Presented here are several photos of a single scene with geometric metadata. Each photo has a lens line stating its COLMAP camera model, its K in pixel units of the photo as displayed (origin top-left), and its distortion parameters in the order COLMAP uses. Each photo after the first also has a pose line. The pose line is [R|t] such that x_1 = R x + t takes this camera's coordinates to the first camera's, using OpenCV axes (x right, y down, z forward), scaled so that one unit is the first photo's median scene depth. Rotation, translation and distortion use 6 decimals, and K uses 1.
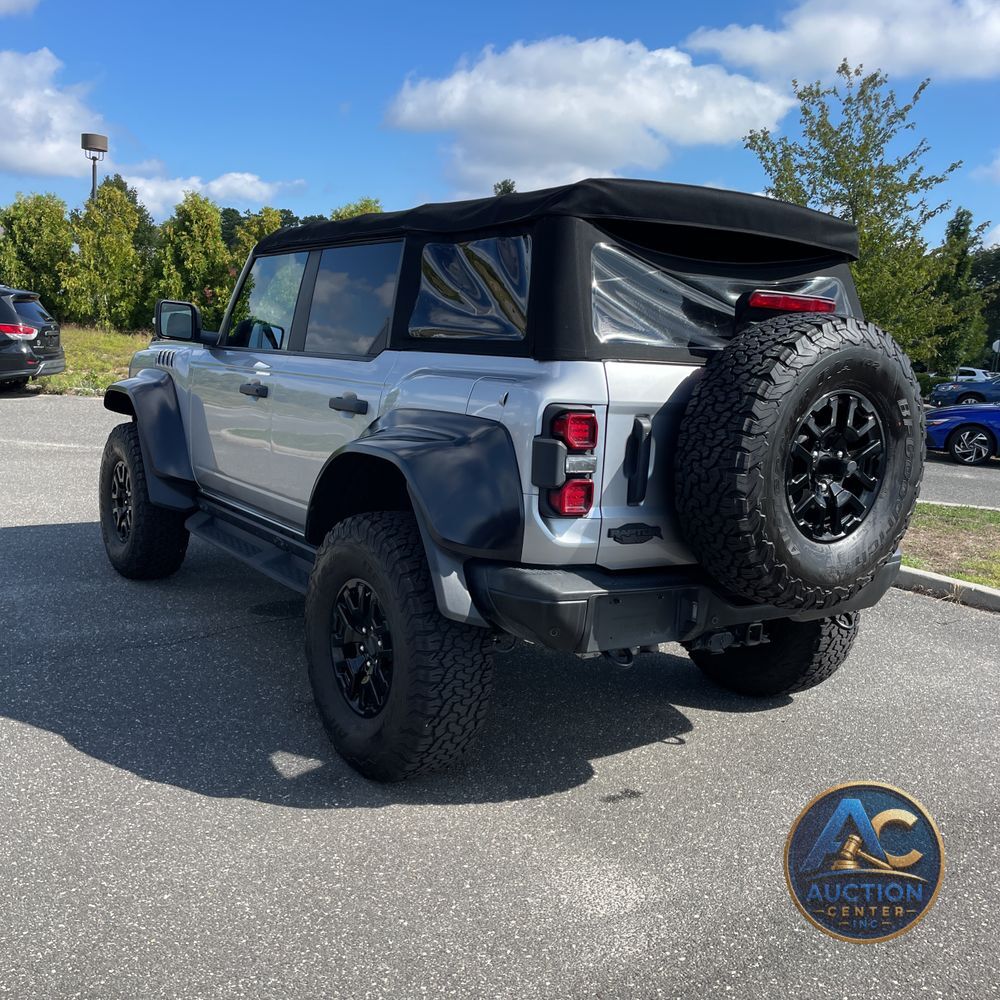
lens RADIAL K [[1020.0, 0, 498.1], [0, 1020.0, 498.8], [0, 0, 1]] dist [0.033716, 0.000000]
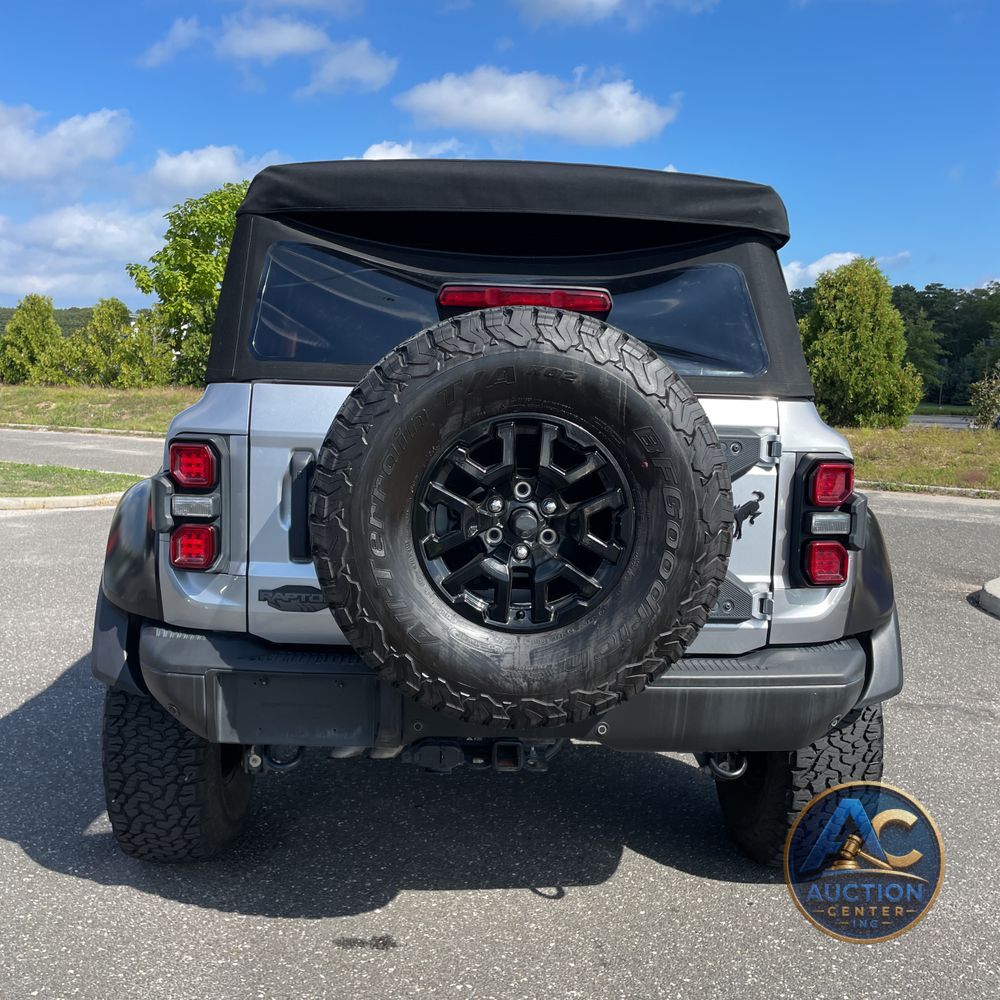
lens RADIAL K [[1020.0, 0, 491.4], [0, 1020.0, 501.2], [0, 0, 1]] dist [0.033716, 0.000000]
pose [[0.847121, 0.023787, -0.530867, 0.645397], [-0.063163, 0.996423, -0.056143, -0.006069], [0.527632, 0.081091, 0.845594, 0.386362]]
